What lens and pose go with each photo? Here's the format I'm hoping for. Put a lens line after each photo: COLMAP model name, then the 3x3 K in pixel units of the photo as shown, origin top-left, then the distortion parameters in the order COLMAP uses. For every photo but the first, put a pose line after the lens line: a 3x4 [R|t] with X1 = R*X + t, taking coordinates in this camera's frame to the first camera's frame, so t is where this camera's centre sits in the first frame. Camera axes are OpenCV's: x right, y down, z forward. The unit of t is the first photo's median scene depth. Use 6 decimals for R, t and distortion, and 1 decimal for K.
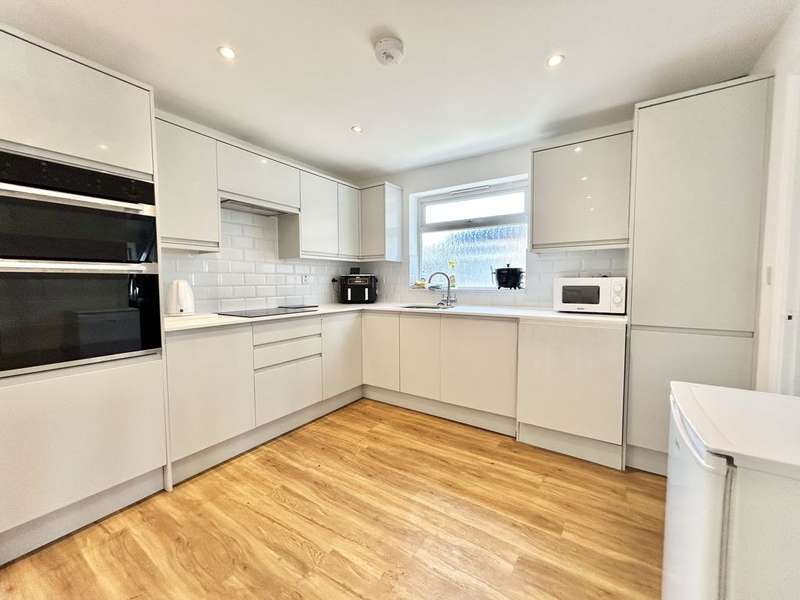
lens RADIAL K [[323.1, 0, 397.3], [0, 323.1, 298.5], [0, 0, 1]] dist [-0.000510, 0.000682]
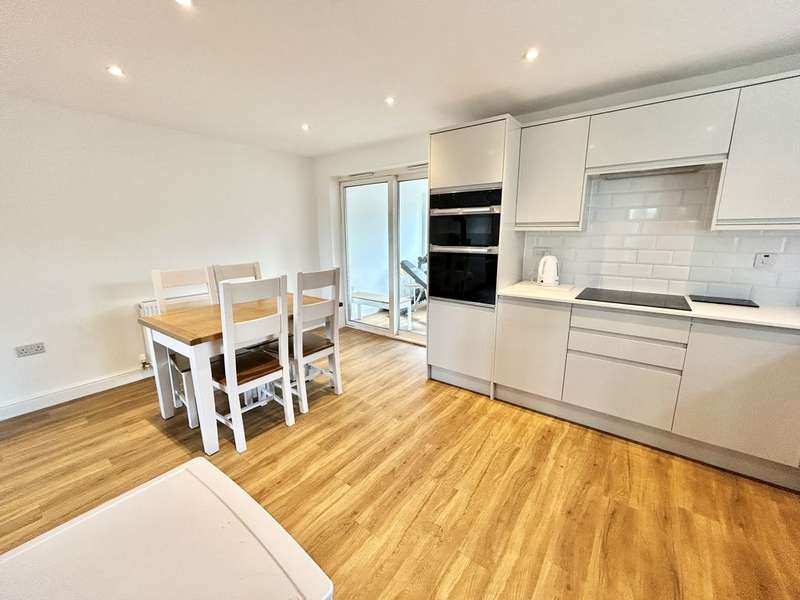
lens RADIAL K [[323.1, 0, 396.5], [0, 323.1, 298.5], [0, 0, 1]] dist [-0.000510, 0.000682]
pose [[-0.064281, 0.208494, -0.975909, 0.557867], [-0.047184, 0.976203, 0.211665, -0.127360], [0.996816, 0.059653, -0.052914, 0.495358]]
